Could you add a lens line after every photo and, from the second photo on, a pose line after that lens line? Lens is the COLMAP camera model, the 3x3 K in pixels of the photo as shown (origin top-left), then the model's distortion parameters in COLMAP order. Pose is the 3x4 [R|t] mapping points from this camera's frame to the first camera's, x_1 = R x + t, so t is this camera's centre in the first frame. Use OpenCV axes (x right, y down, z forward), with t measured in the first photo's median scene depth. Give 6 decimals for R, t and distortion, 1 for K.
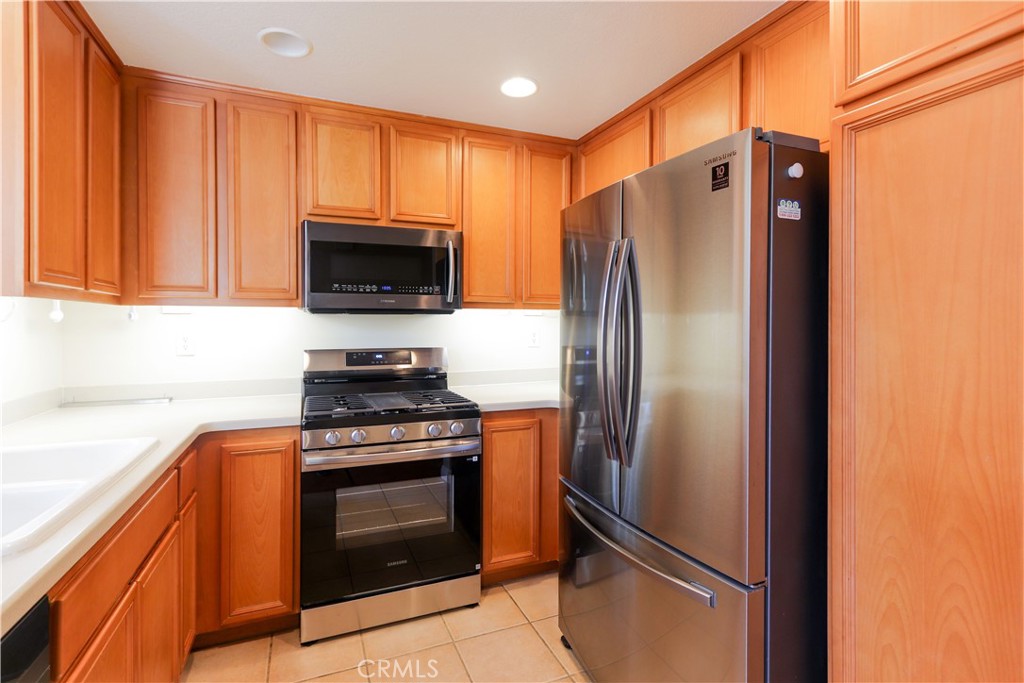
lens RADIAL K [[451.8, 0, 546.3], [0, 451.8, 326.2], [0, 0, 1]] dist [0.012993, 0.000309]
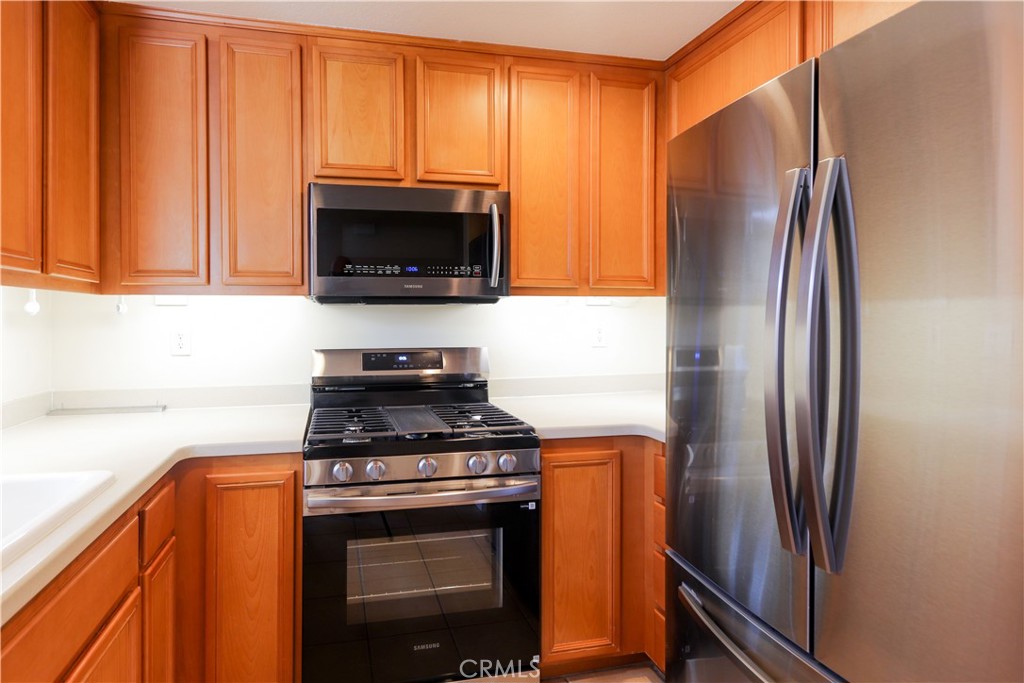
lens RADIAL K [[476.6, 0, 501.8], [0, 476.6, 318.9], [0, 0, 1]] dist [0.016060, 0.000045]
pose [[0.988630, -0.002456, -0.150348, -0.086244], [0.002016, 0.999993, -0.003081, 0.001622], [0.150354, 0.002743, 0.988628, 0.238503]]
